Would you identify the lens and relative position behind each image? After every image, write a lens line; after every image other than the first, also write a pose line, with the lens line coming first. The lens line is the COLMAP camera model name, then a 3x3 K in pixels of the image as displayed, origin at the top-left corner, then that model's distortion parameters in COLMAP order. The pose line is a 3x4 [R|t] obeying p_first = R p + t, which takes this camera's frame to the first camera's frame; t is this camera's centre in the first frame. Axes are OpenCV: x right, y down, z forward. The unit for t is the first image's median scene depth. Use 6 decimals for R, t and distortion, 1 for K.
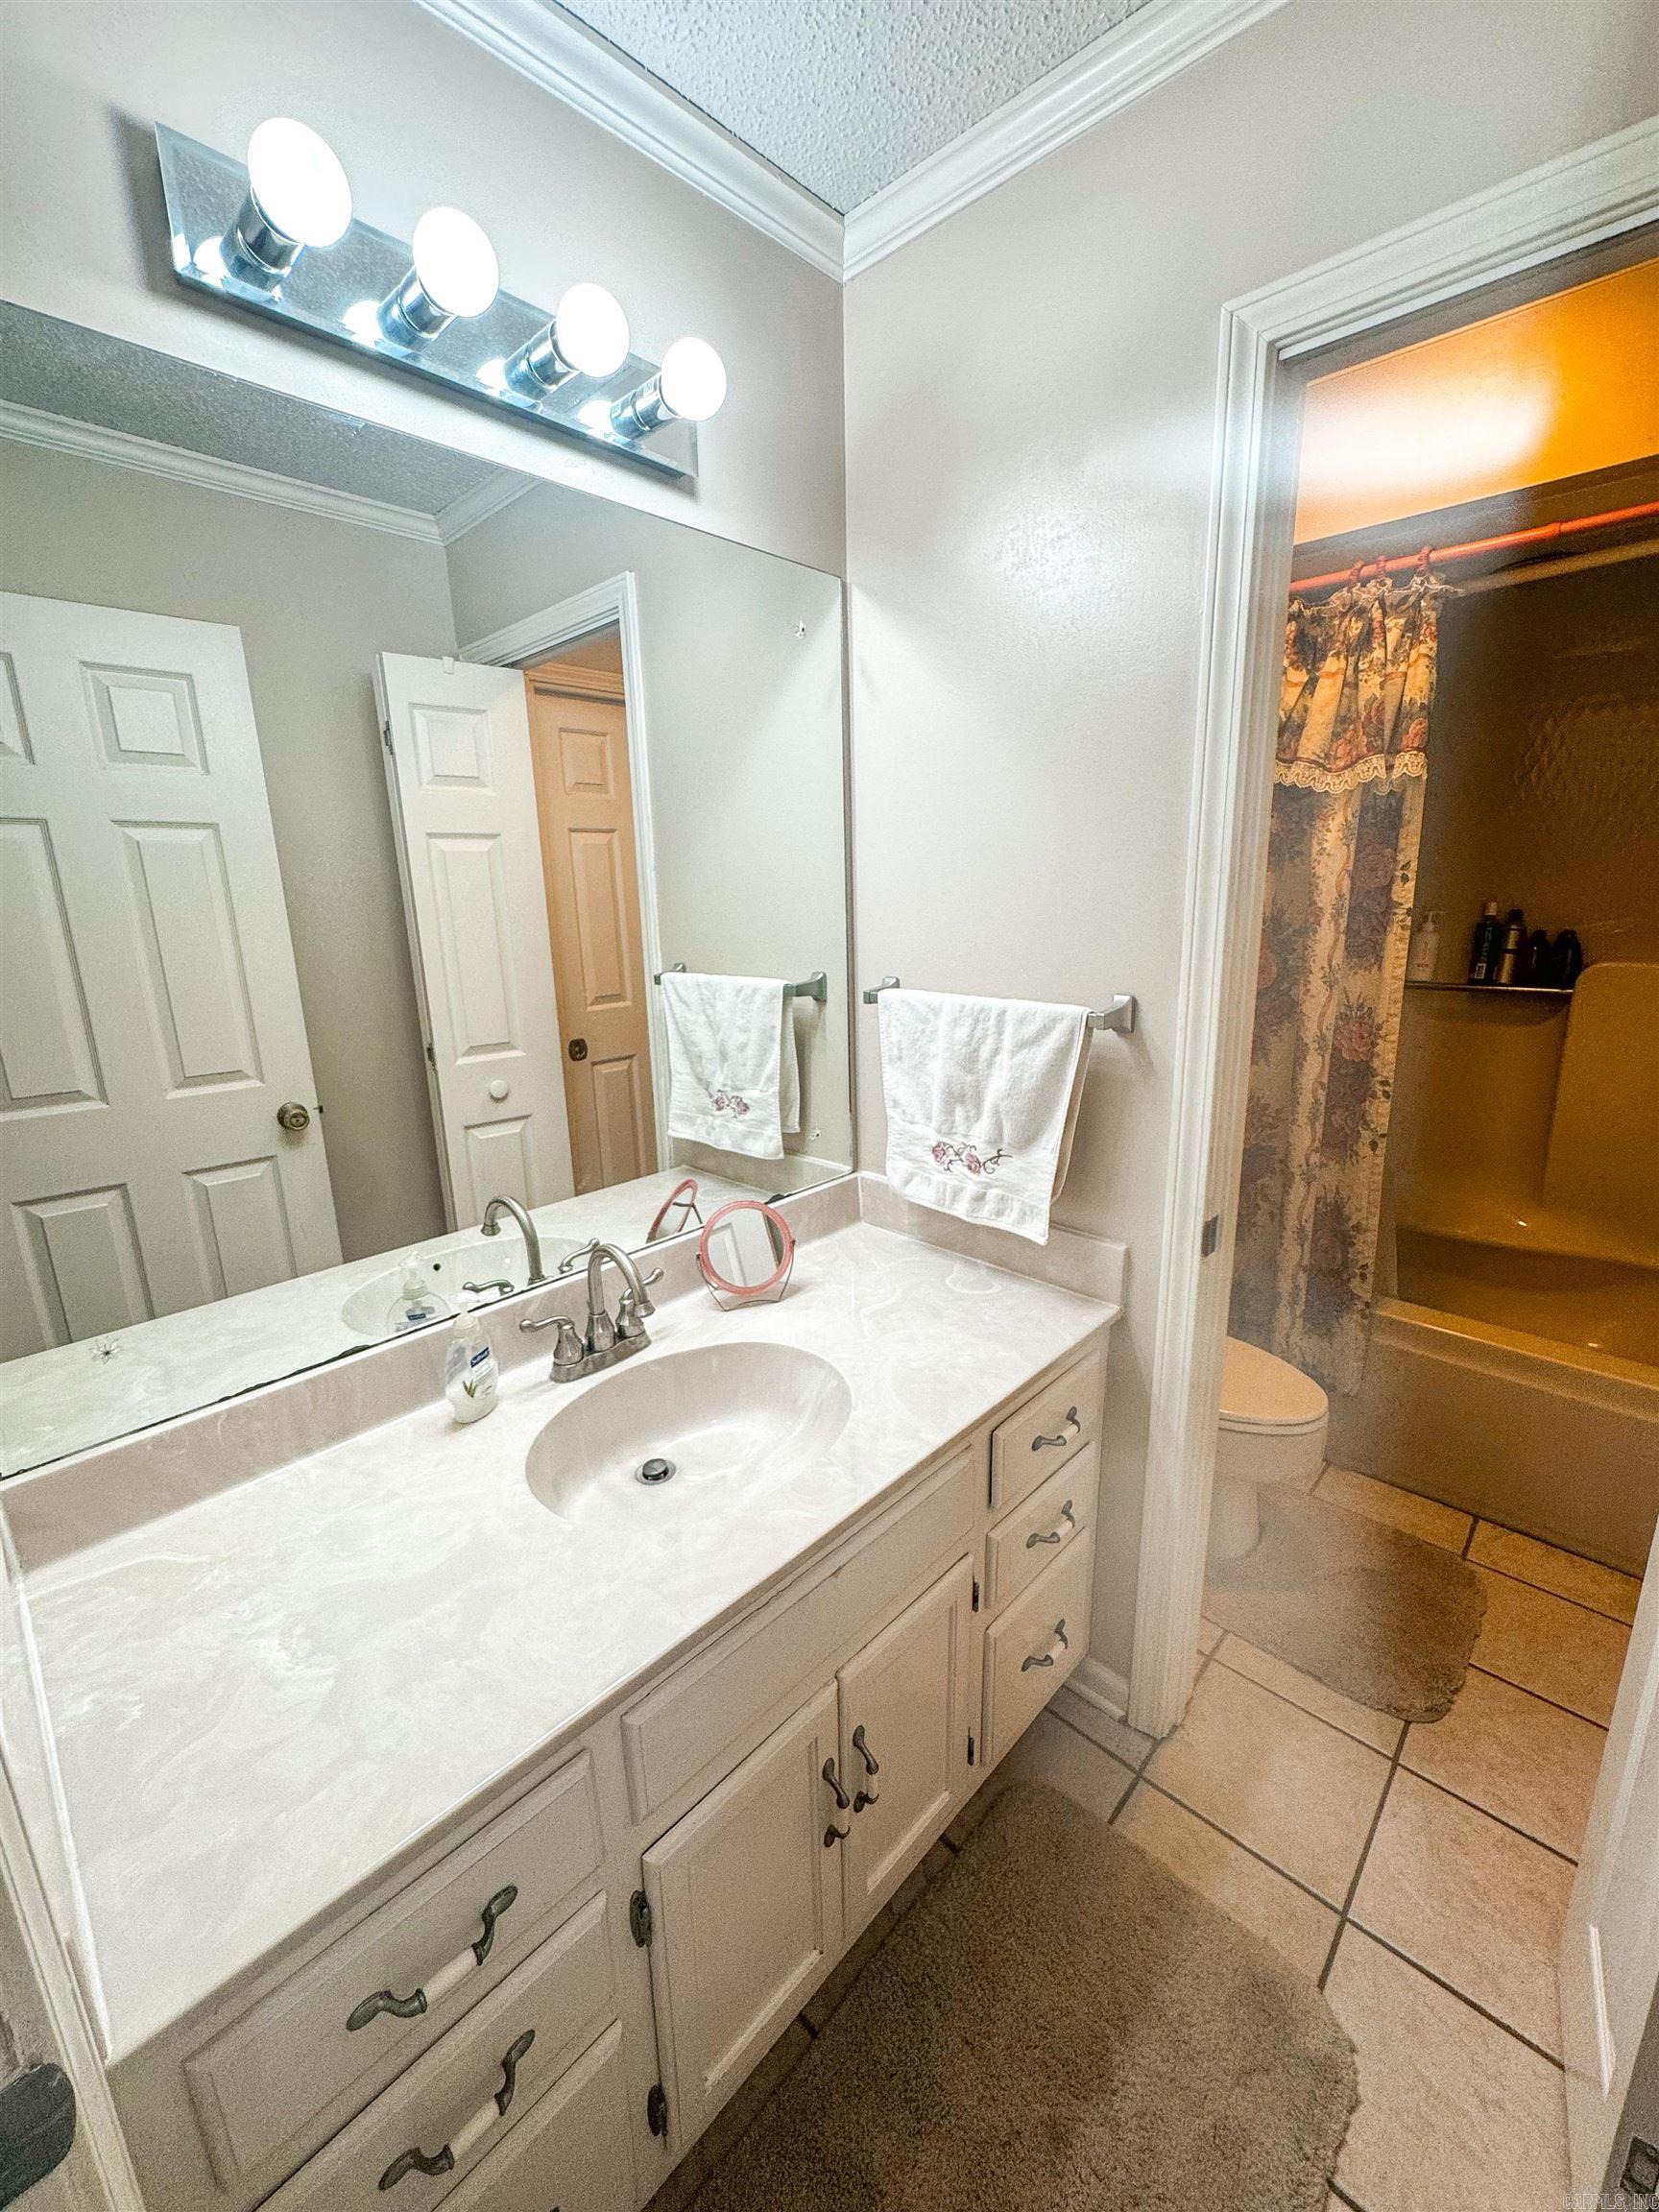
lens RADIAL K [[885.6, 0, 837.5], [0, 885.6, 1104.2], [0, 0, 1]] dist [-0.006975, -0.000507]
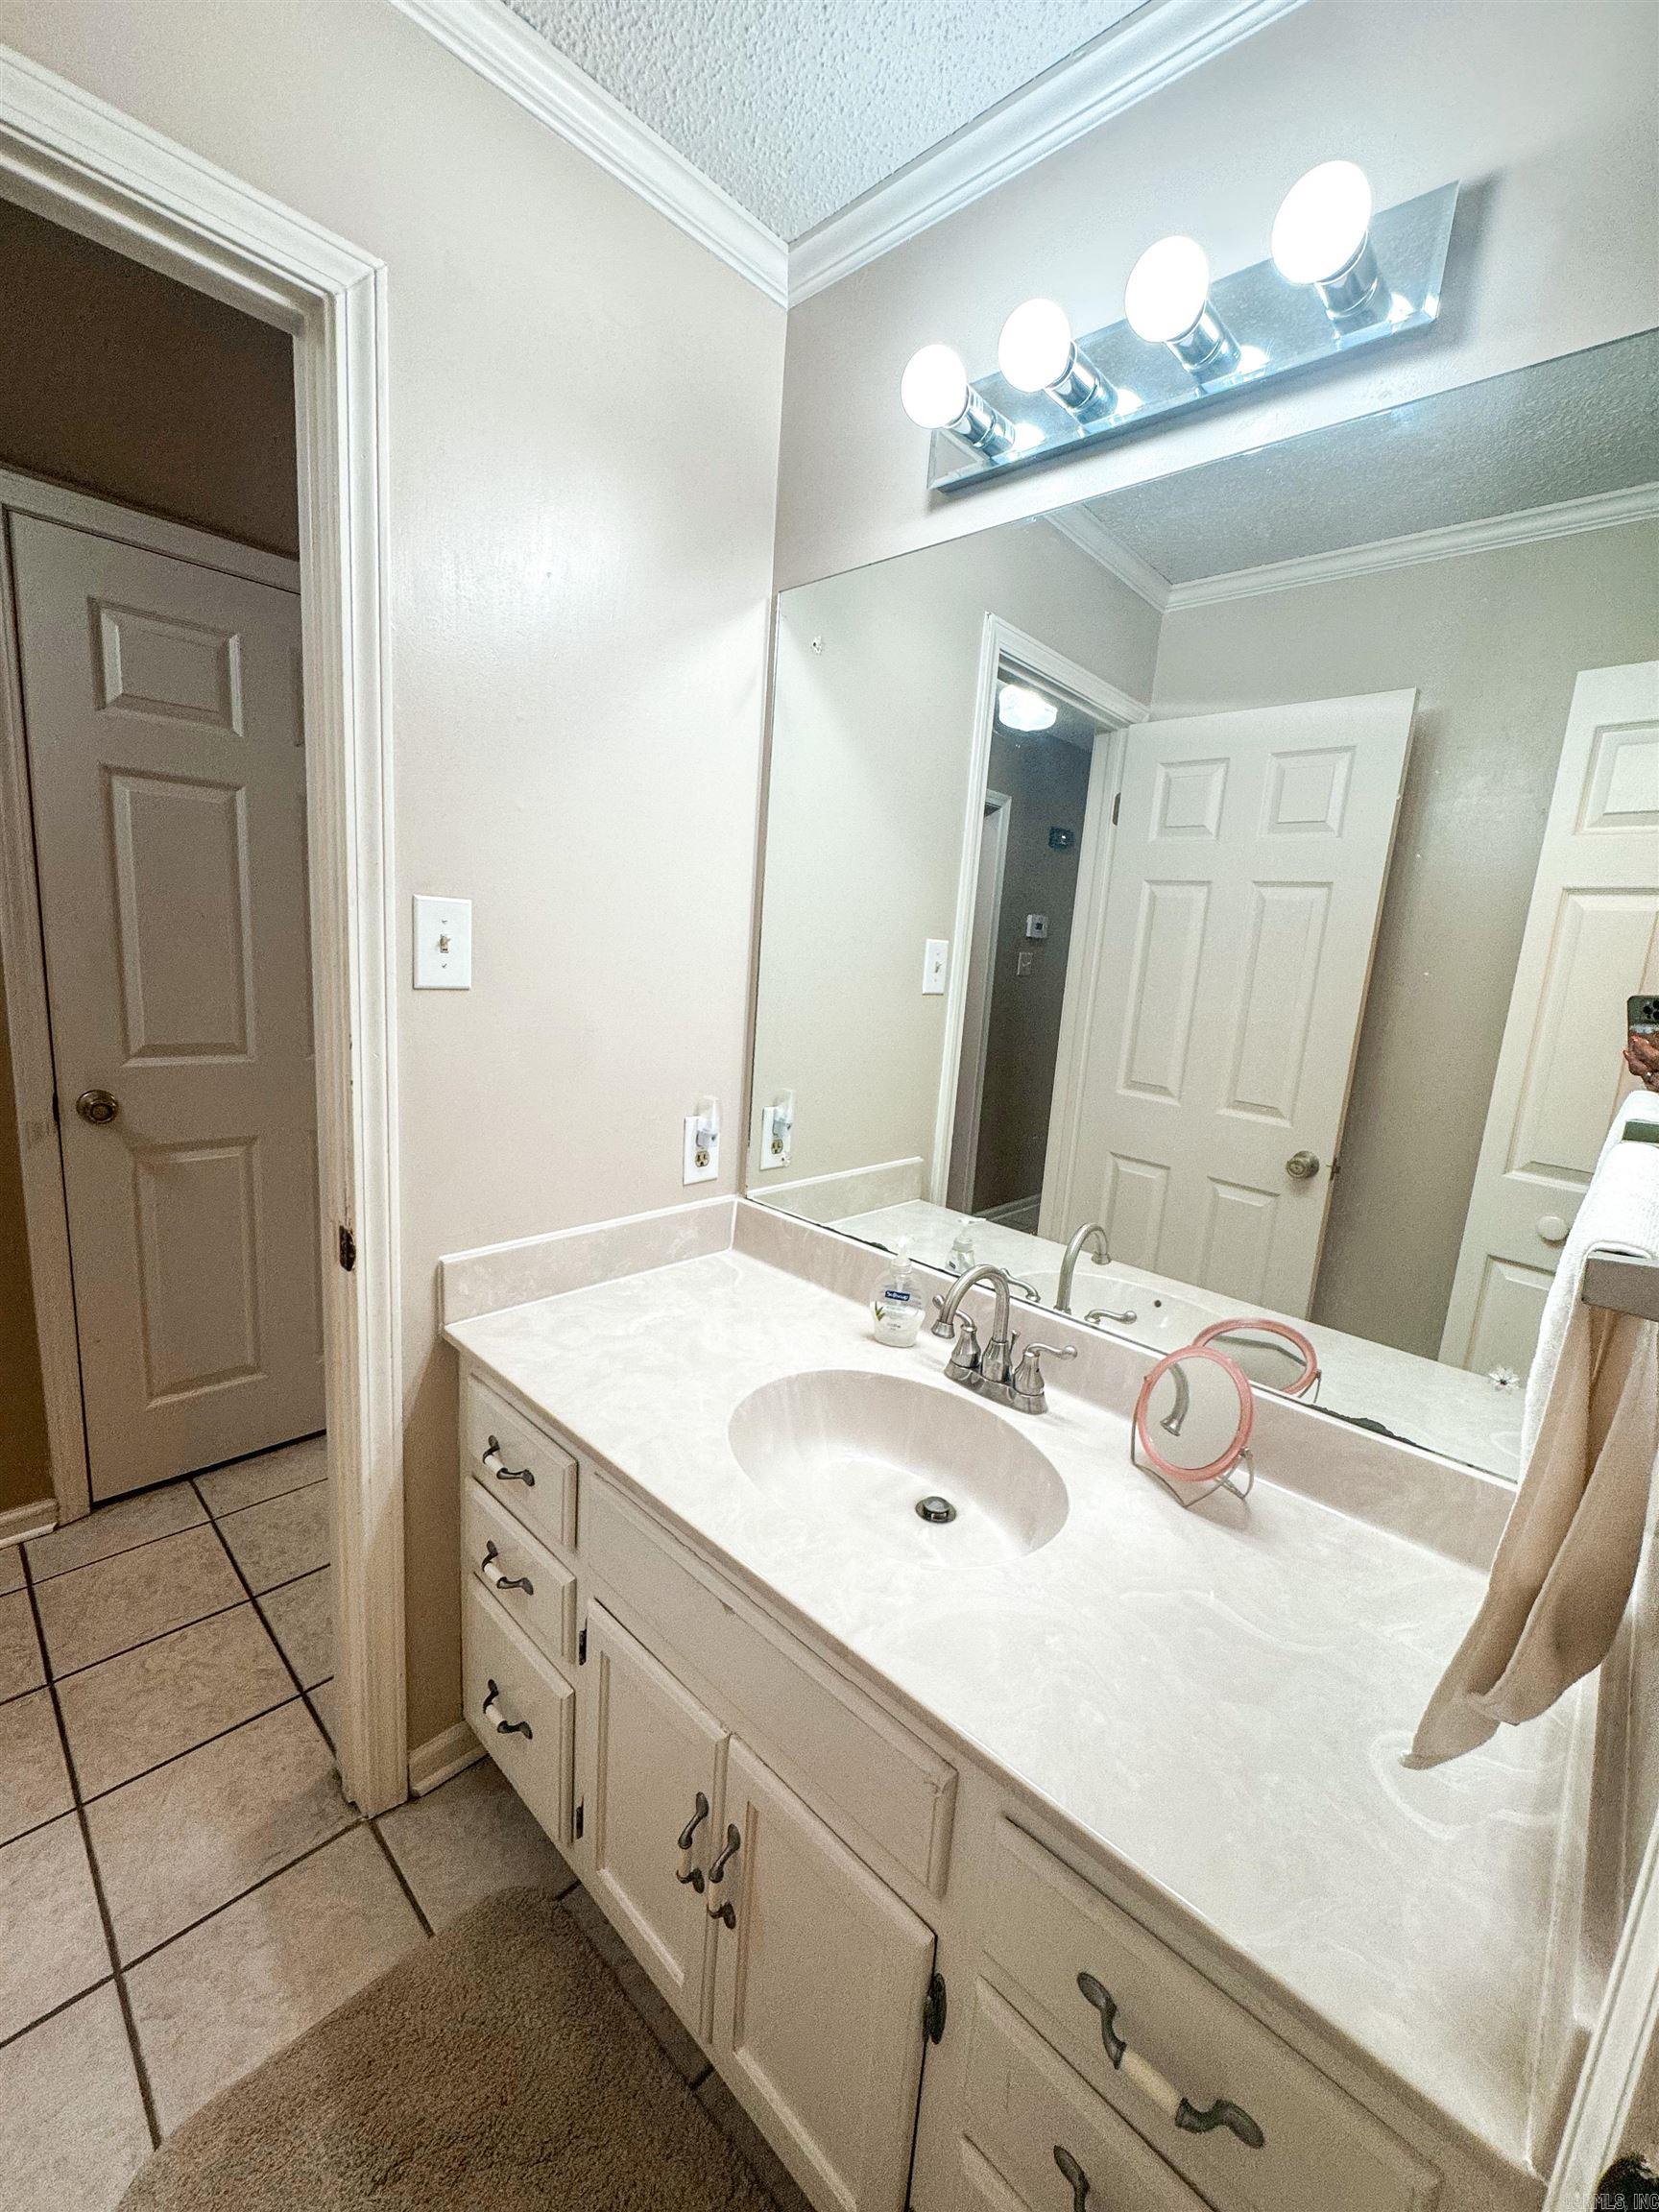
lens RADIAL K [[885.6, 0, 837.5], [0, 885.6, 1100.8], [0, 0, 1]] dist [-0.006975, -0.000507]
pose [[0.005225, 0.195961, -0.980598, 0.603660], [-0.308905, 0.932967, 0.184797, -0.128142], [0.951079, 0.301946, 0.065408, 0.671823]]
